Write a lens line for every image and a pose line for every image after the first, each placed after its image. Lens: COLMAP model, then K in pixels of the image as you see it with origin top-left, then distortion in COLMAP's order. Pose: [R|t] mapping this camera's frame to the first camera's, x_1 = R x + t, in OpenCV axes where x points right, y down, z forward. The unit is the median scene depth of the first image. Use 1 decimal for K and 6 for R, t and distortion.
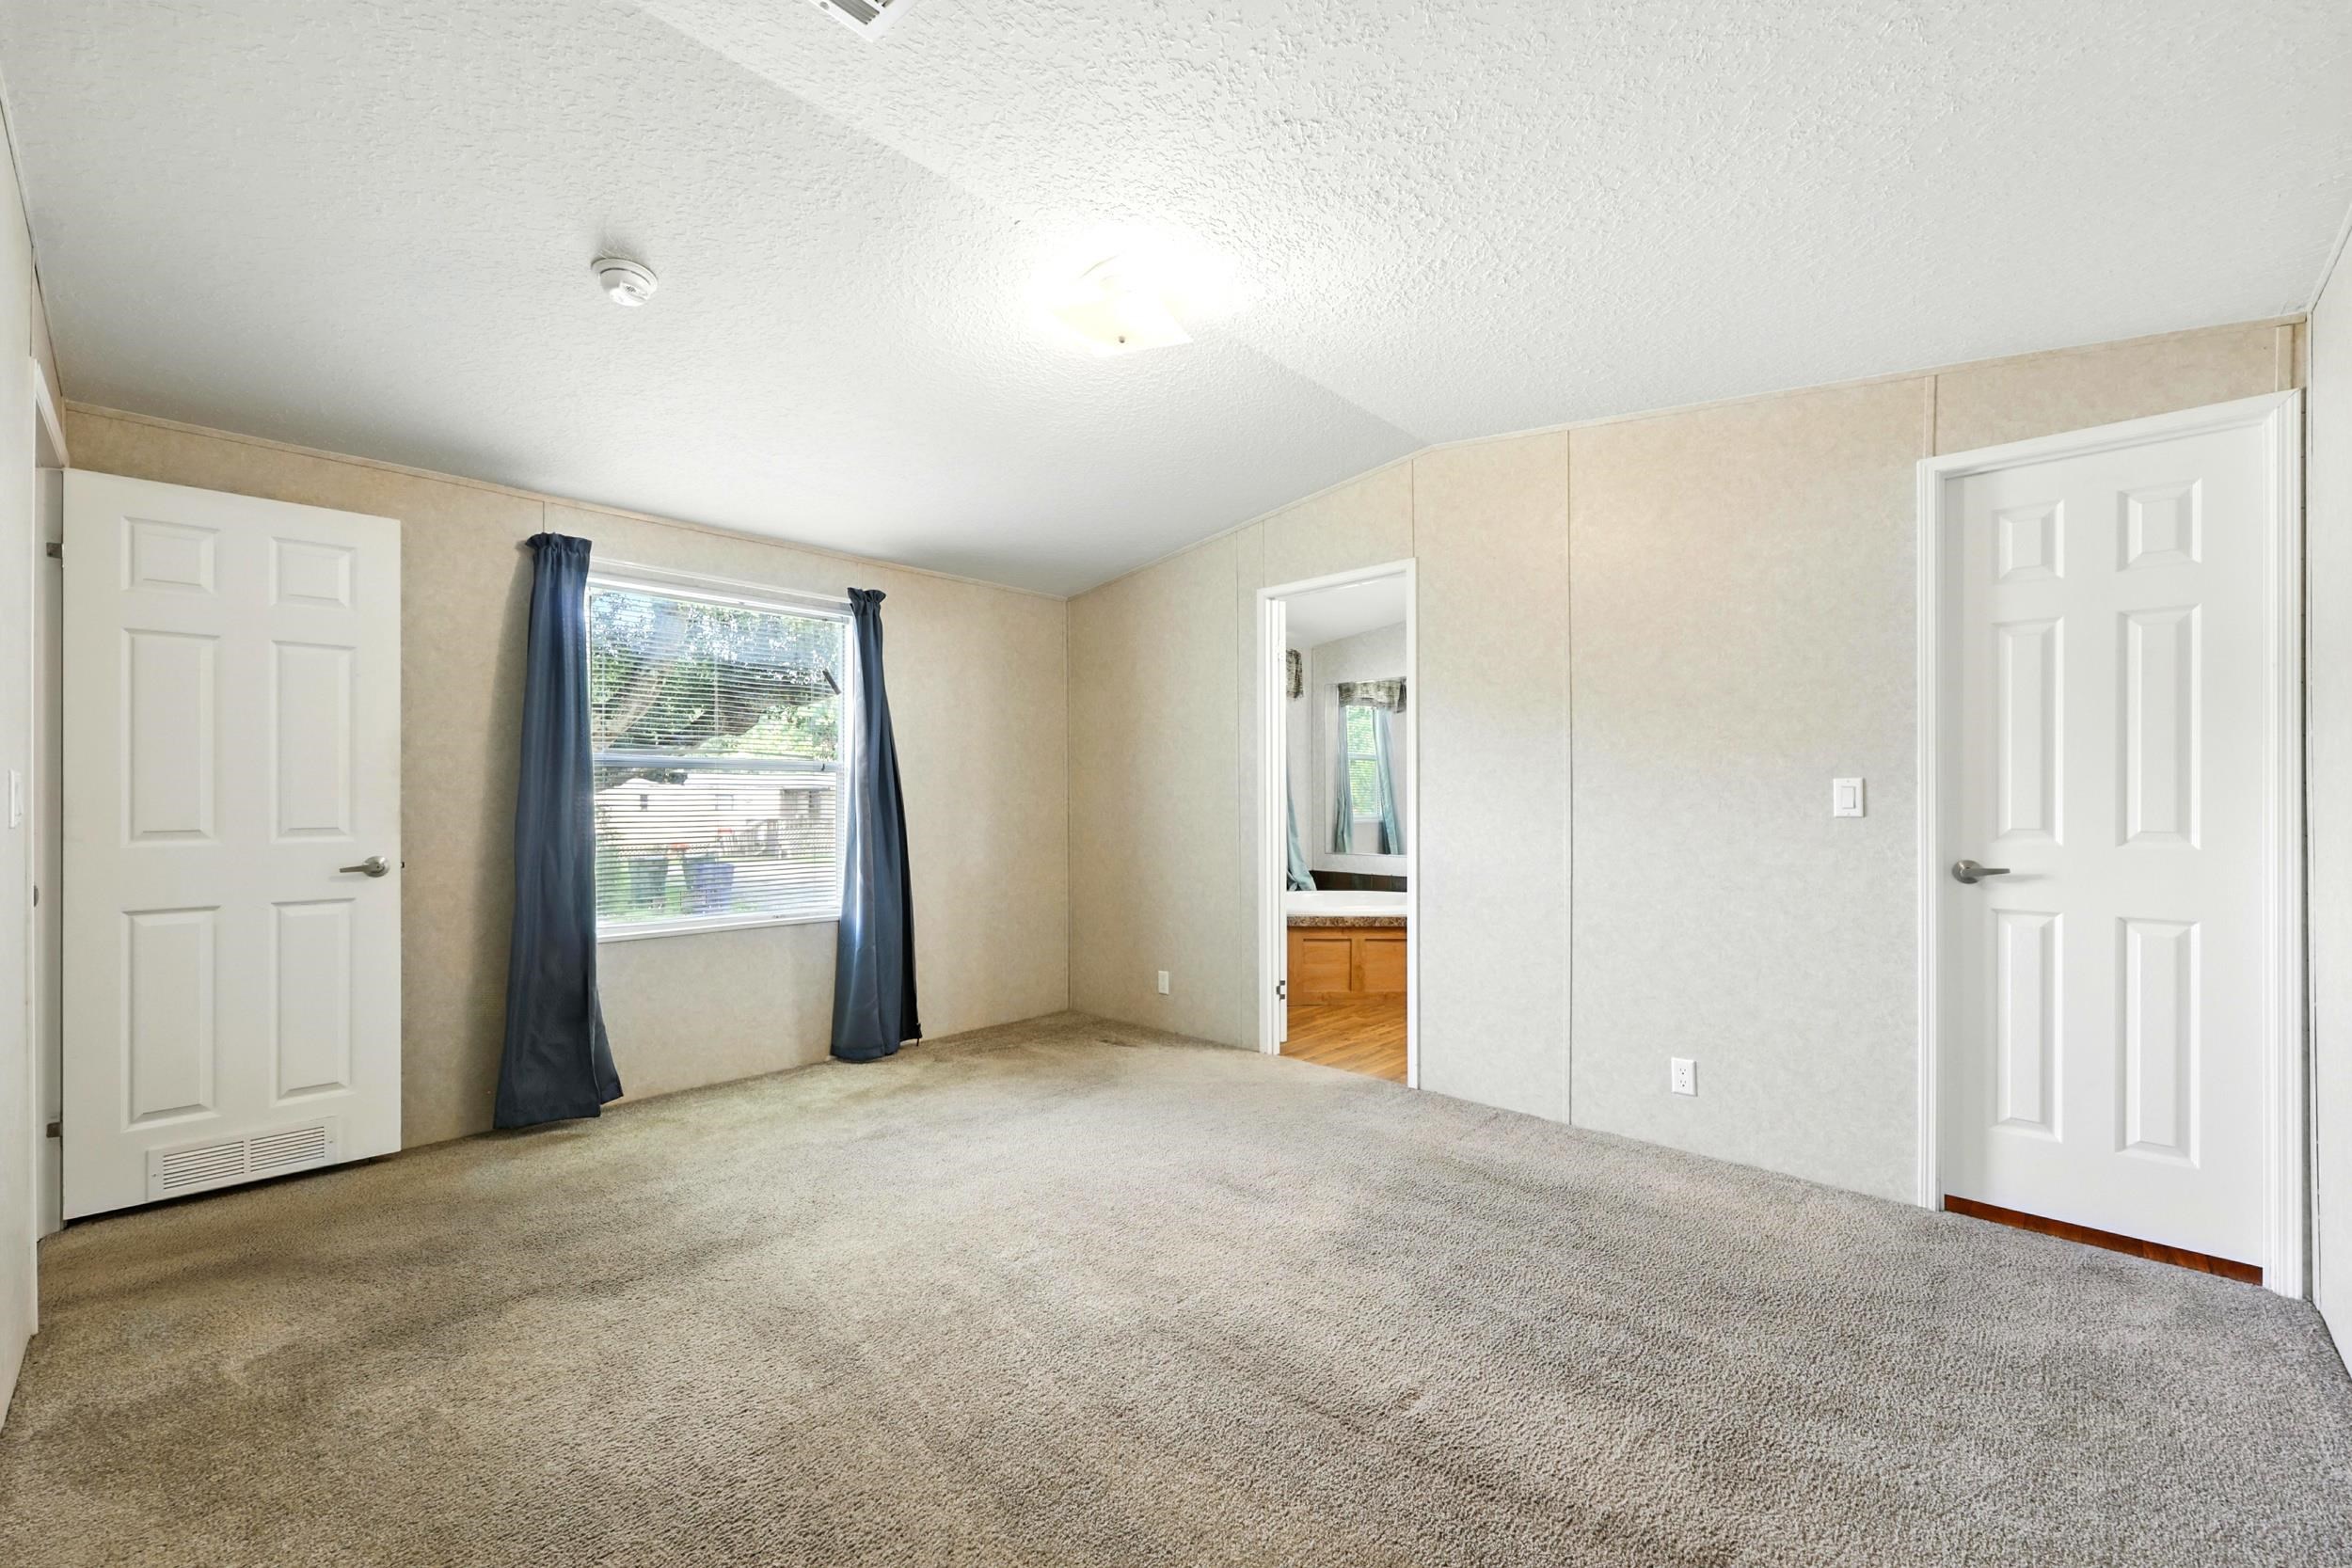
lens RADIAL K [[966.5, 0, 1174.2], [0, 966.5, 794.1], [0, 0, 1]] dist [0.002597, 0.000116]
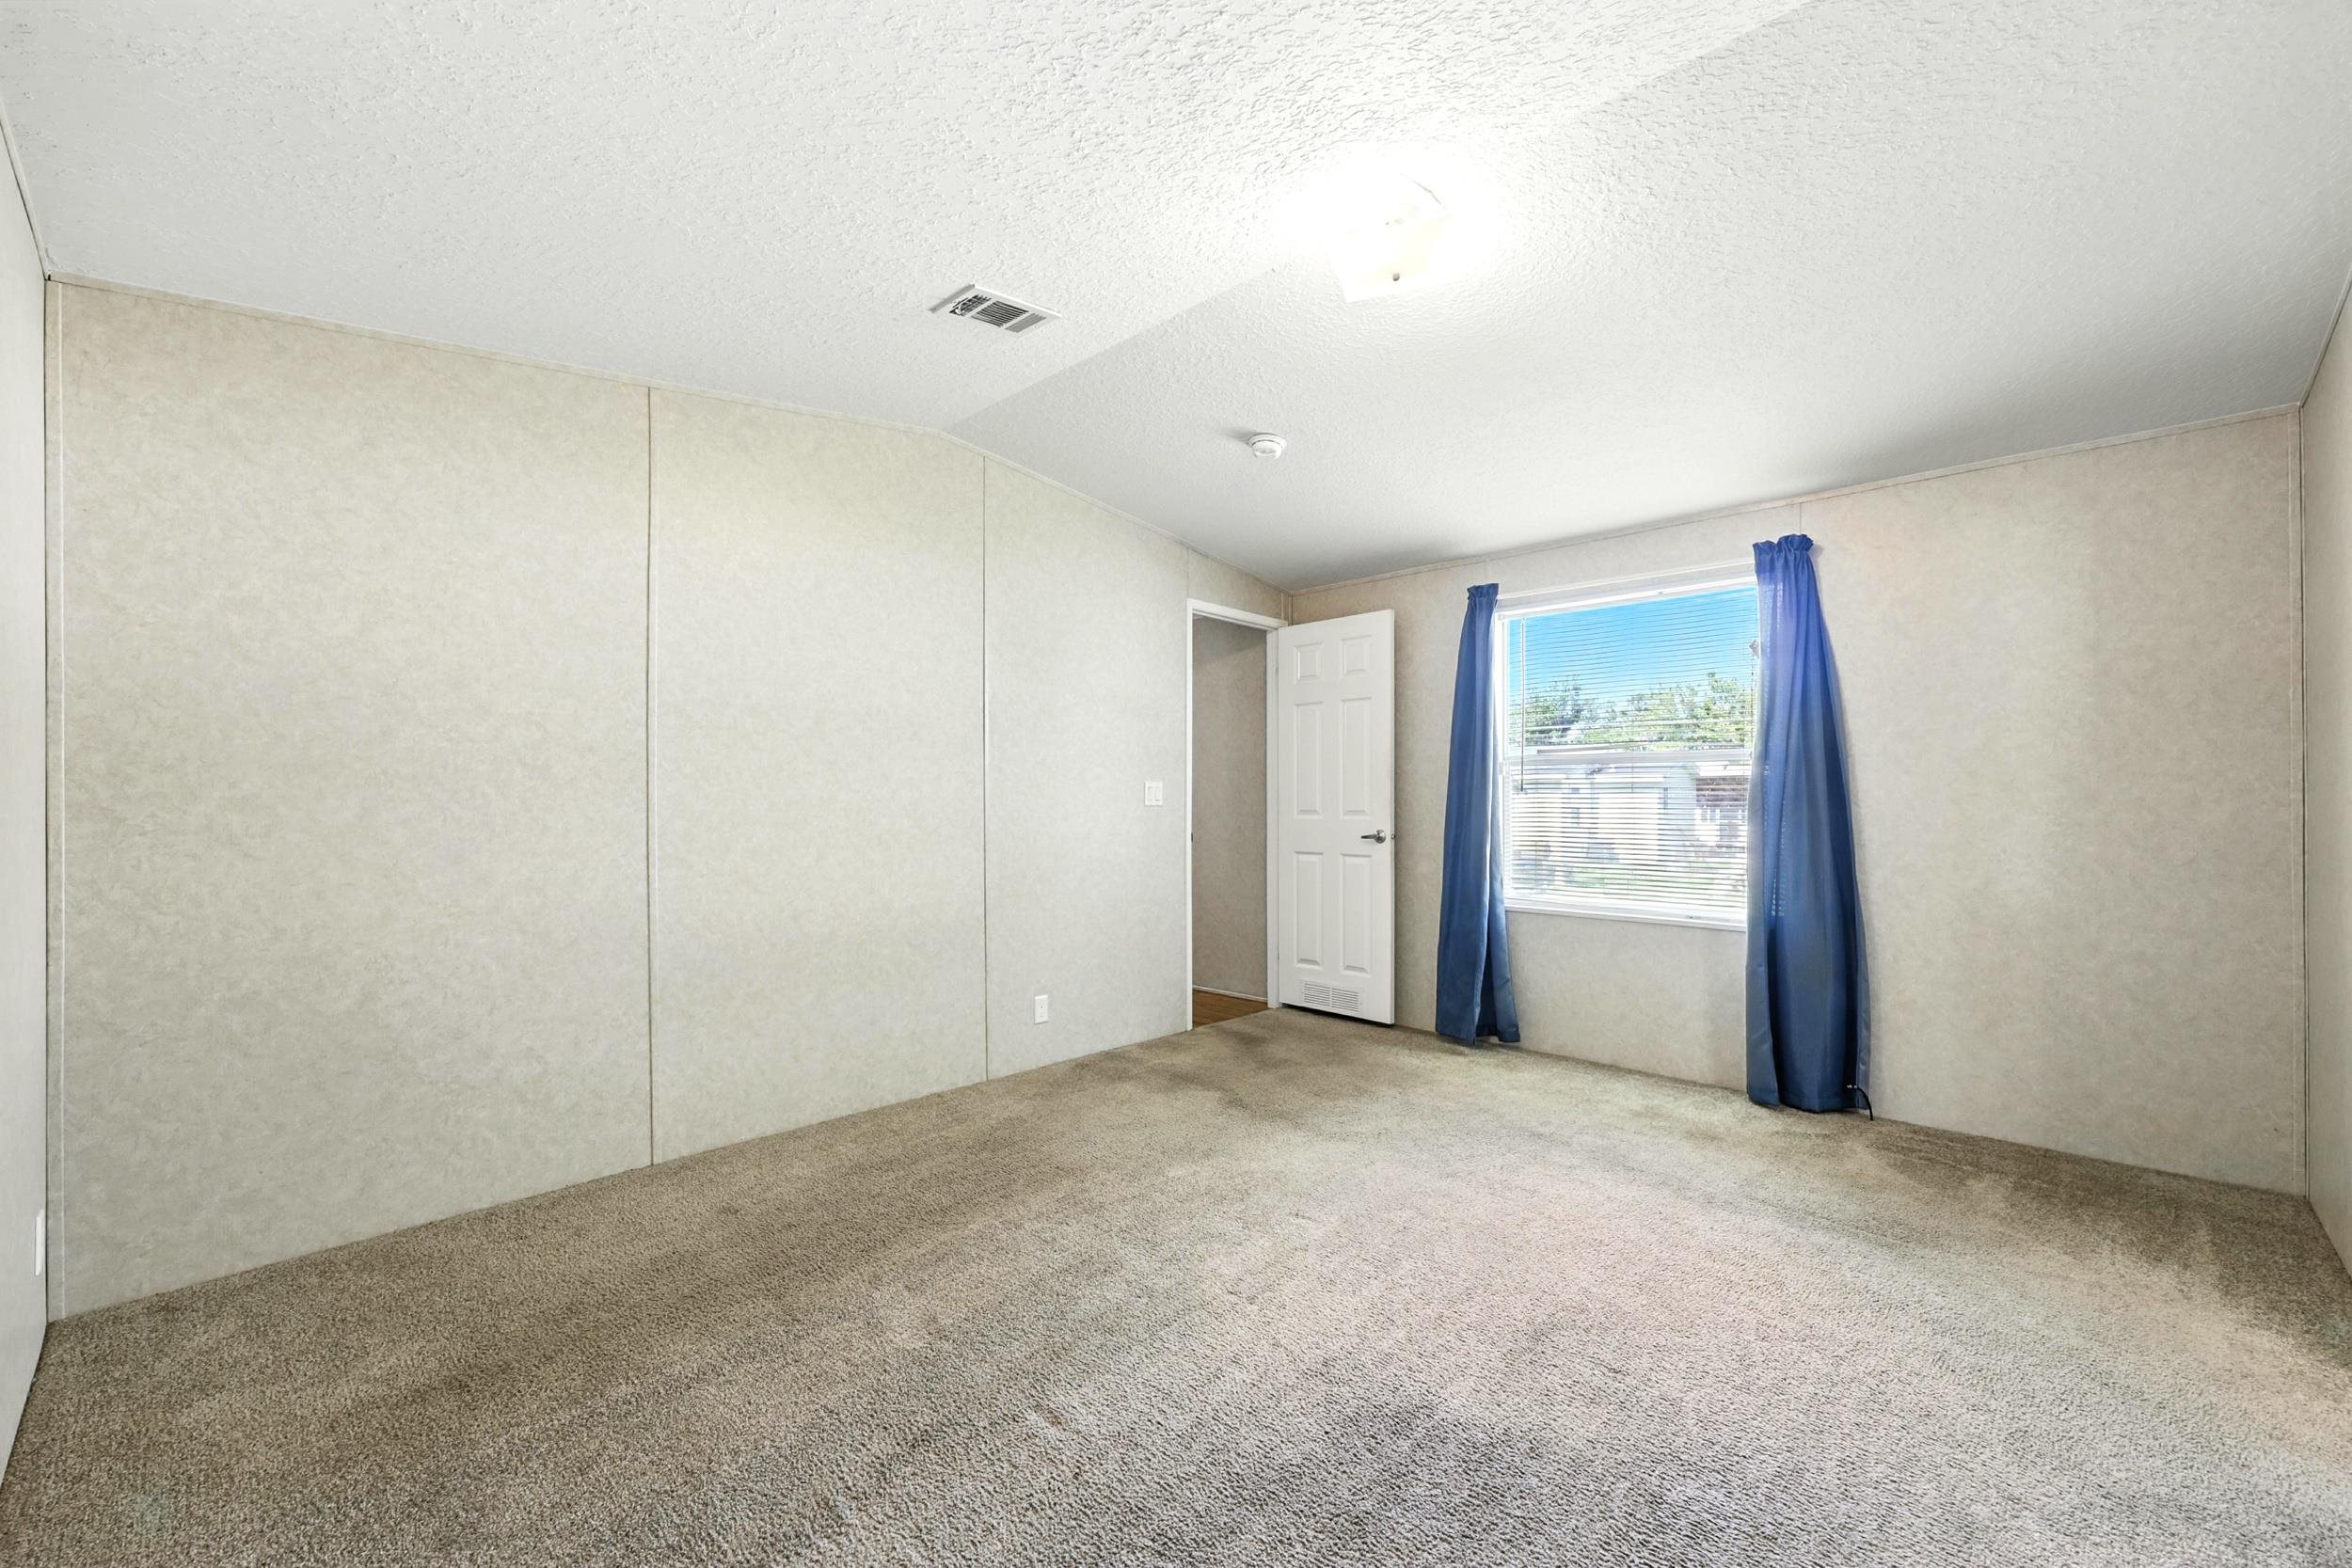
lens RADIAL K [[966.5, 0, 1174.2], [0, 966.5, 794.1], [0, 0, 1]] dist [0.002597, 0.000116]
pose [[-0.021048, -0.001319, -0.999778, 0.706337], [0.006879, 0.999975, -0.001464, 0.006676], [0.999755, -0.006908, -0.021039, 0.675499]]
